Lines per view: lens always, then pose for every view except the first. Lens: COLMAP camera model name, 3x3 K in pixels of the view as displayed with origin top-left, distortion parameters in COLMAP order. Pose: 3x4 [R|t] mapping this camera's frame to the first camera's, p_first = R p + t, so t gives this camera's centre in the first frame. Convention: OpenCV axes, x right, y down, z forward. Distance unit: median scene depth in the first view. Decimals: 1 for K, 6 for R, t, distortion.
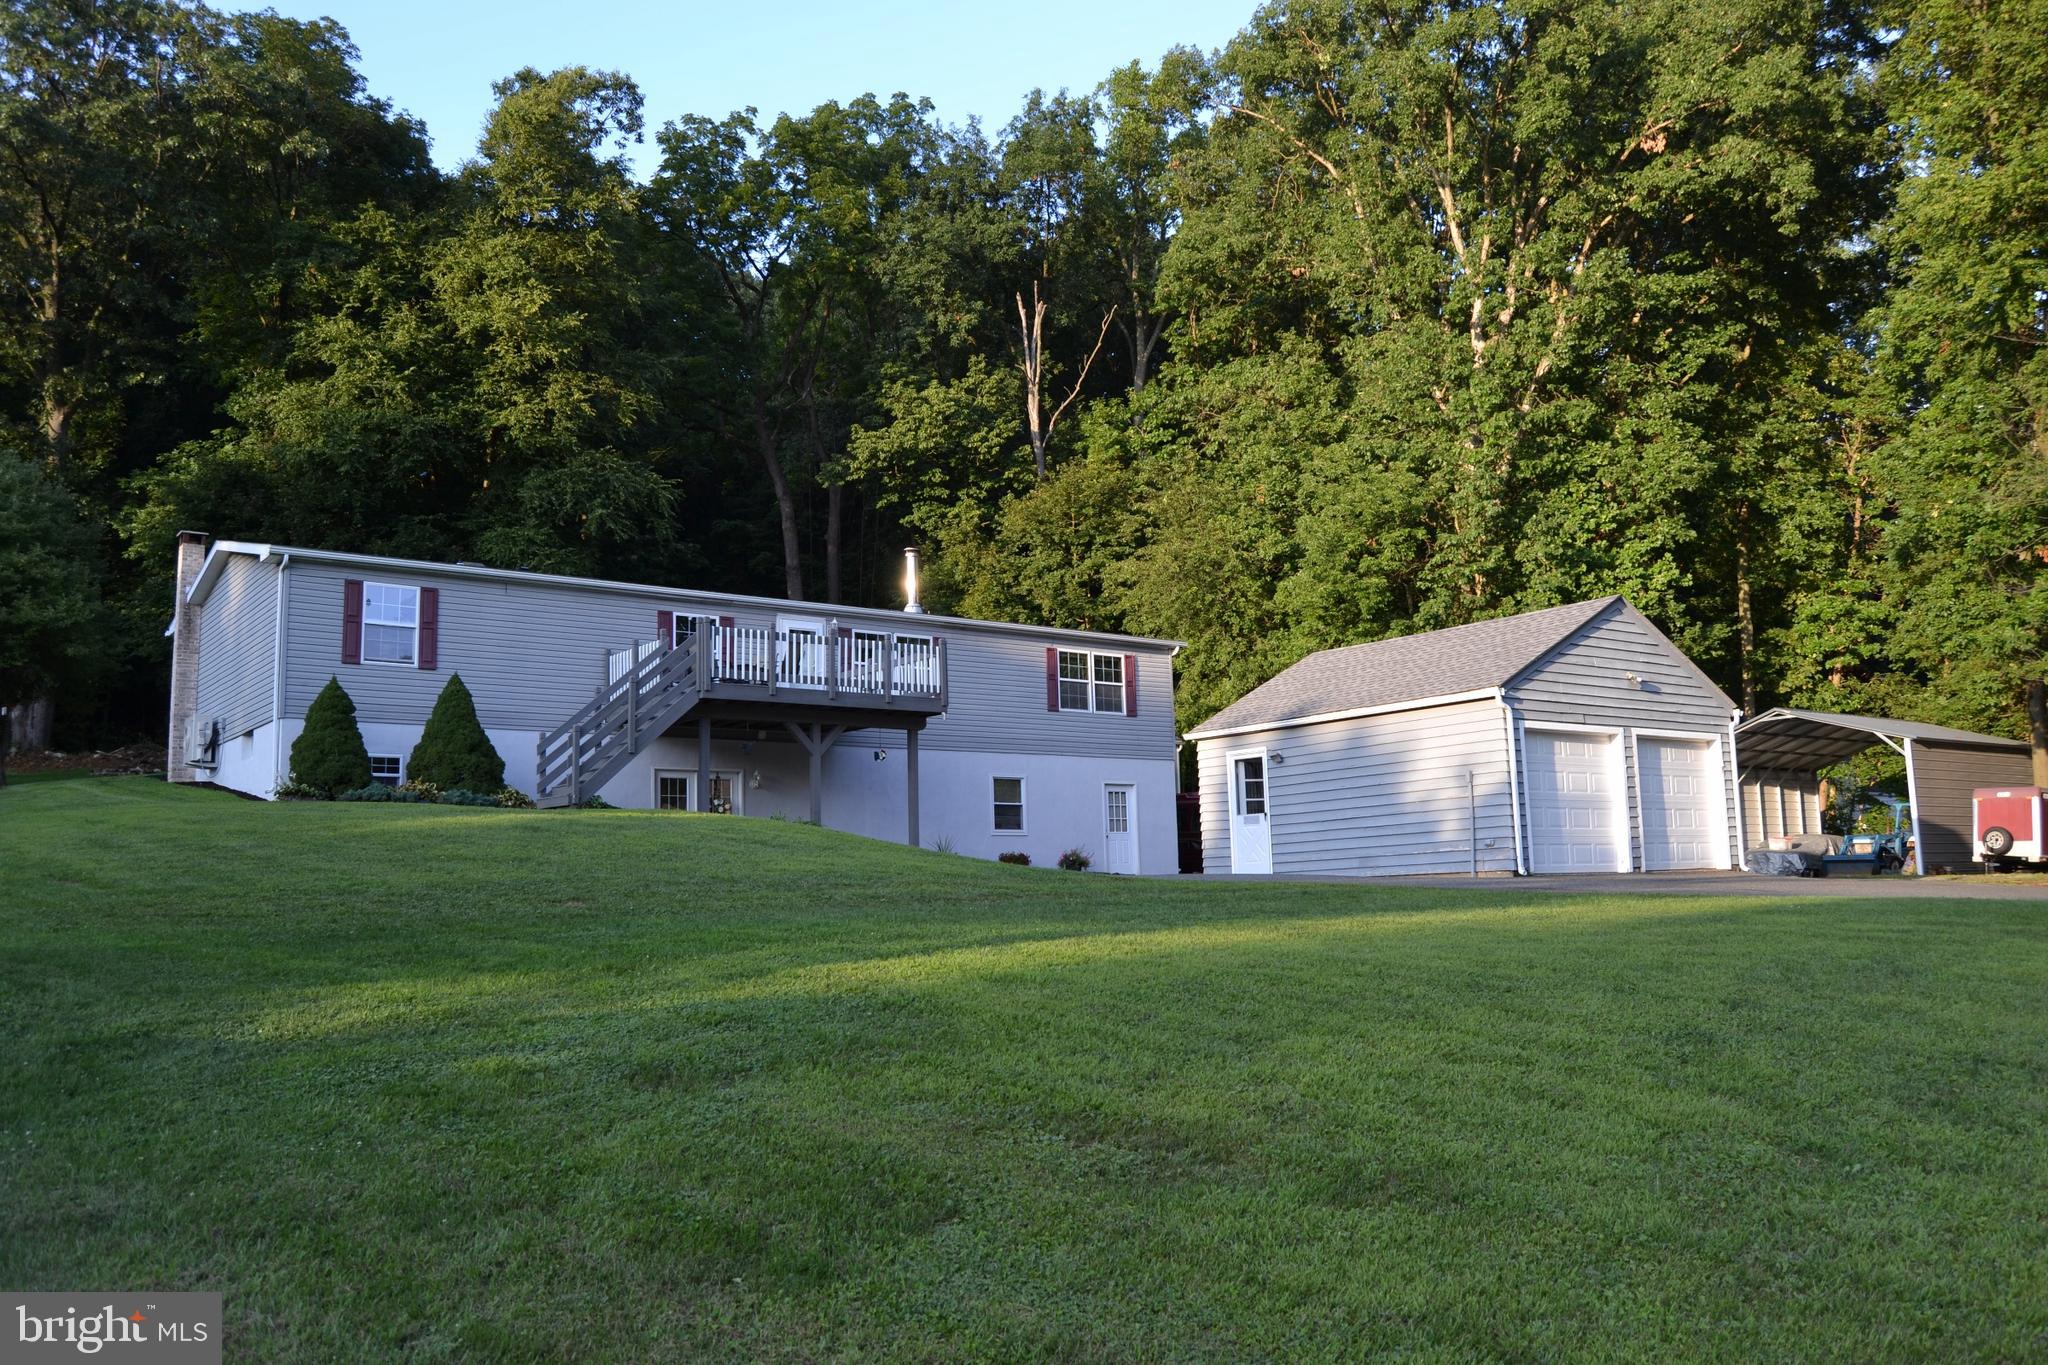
lens RADIAL K [[1646.9, 0, 1024.0], [0, 1646.9, 646.1], [0, 0, 1]] dist [-0.099690, 0.066256]
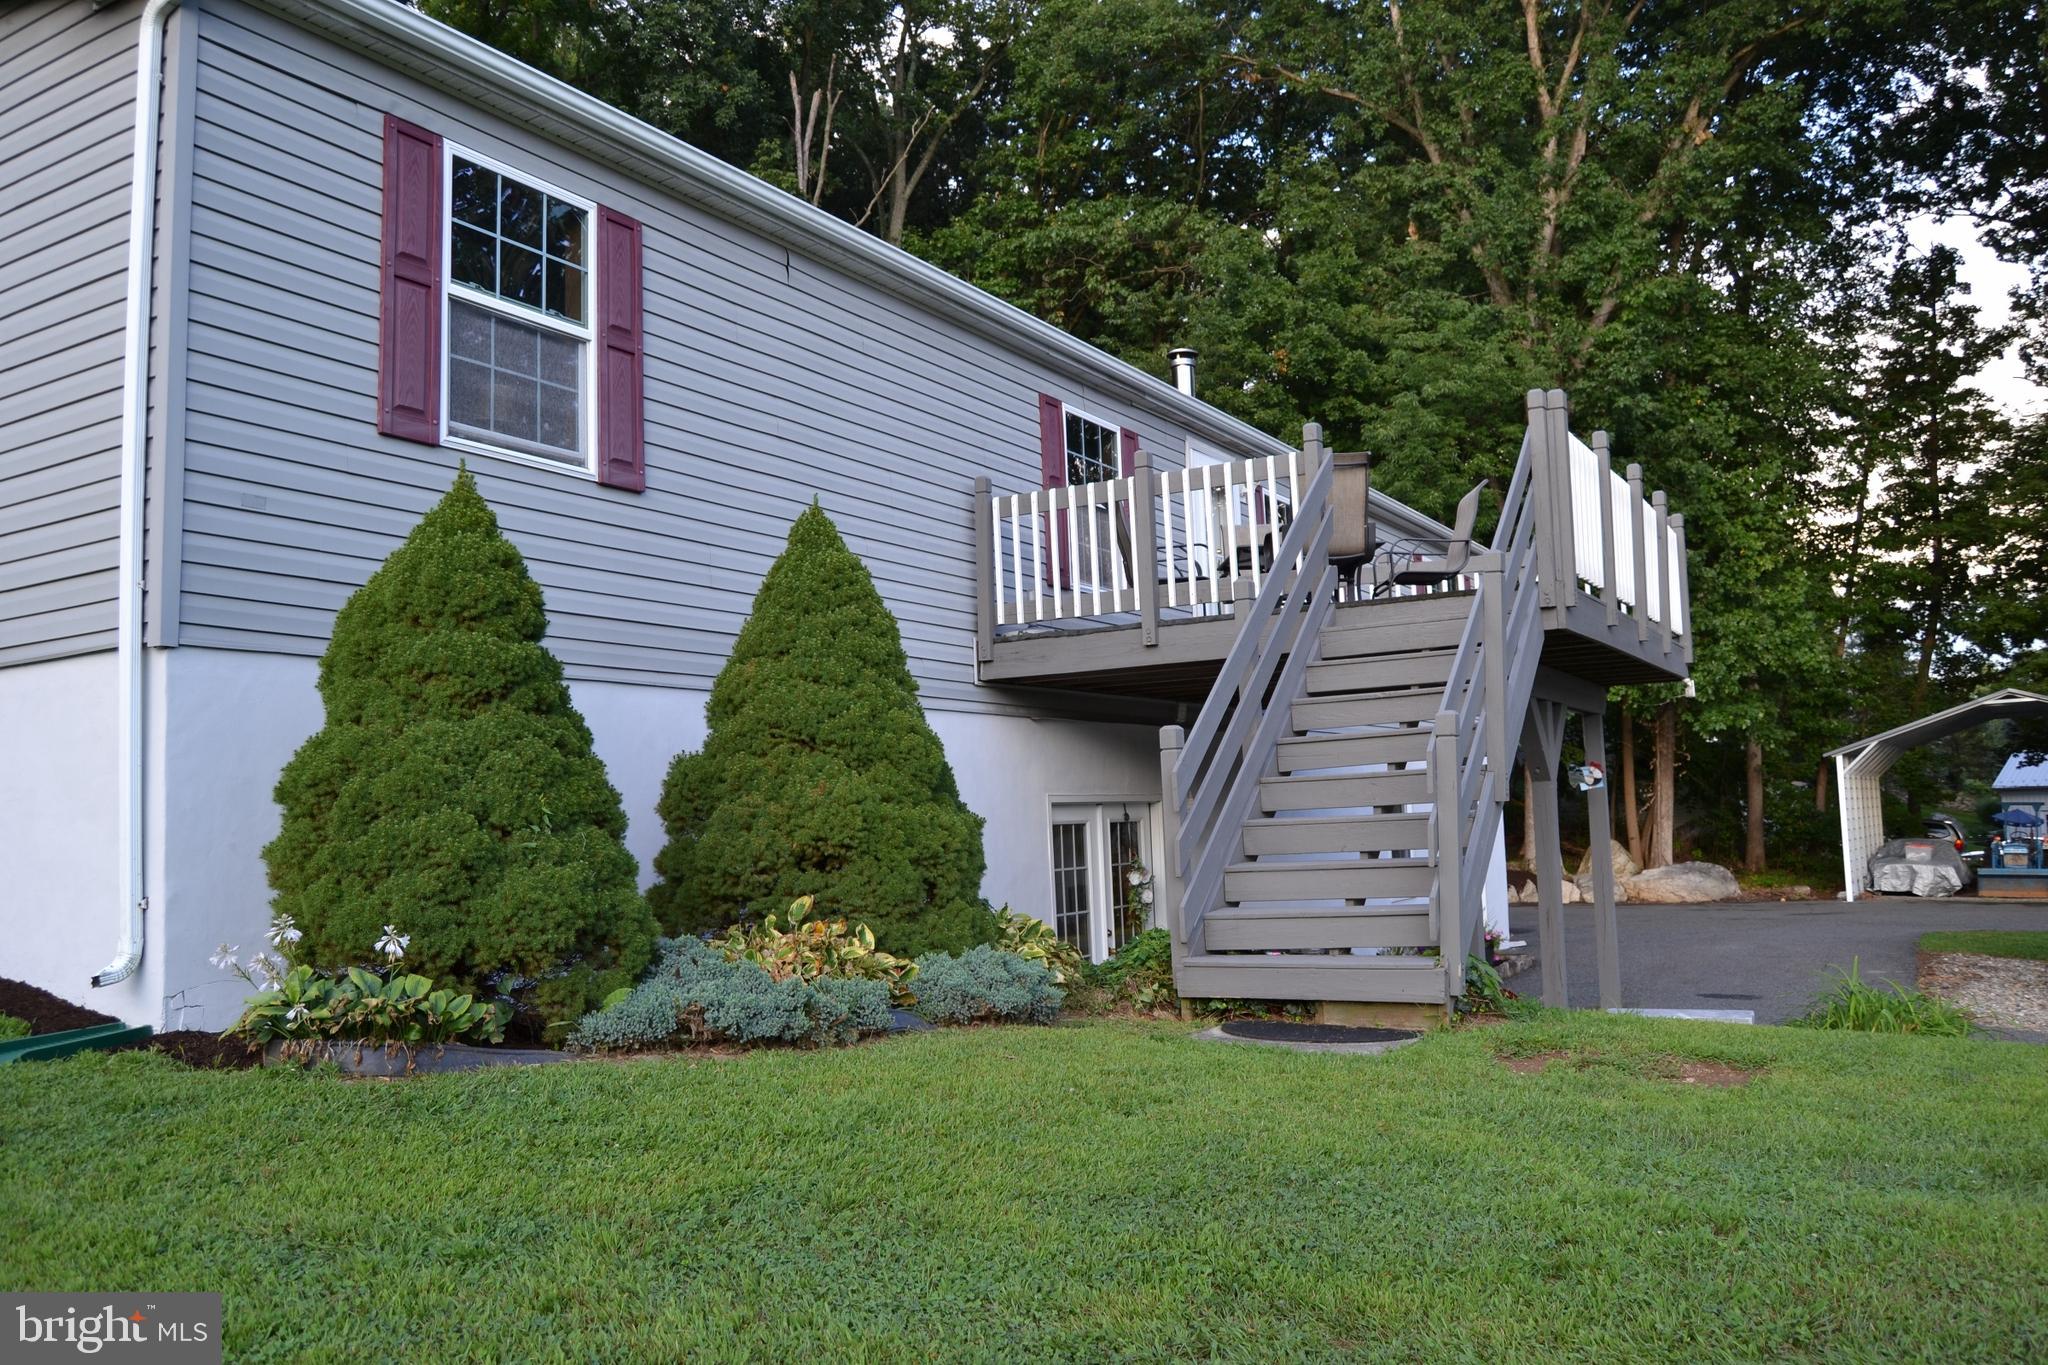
lens RADIAL K [[1635.6, 0, 1027.4], [0, 1635.6, 676.0], [0, 0, 1]] dist [-0.095448, 0.050365]
pose [[0.925098, 0.027691, 0.378718, -0.375413], [-0.048094, 0.997850, 0.044520, 0.028382], [-0.376671, -0.059399, 0.924441, 0.647497]]
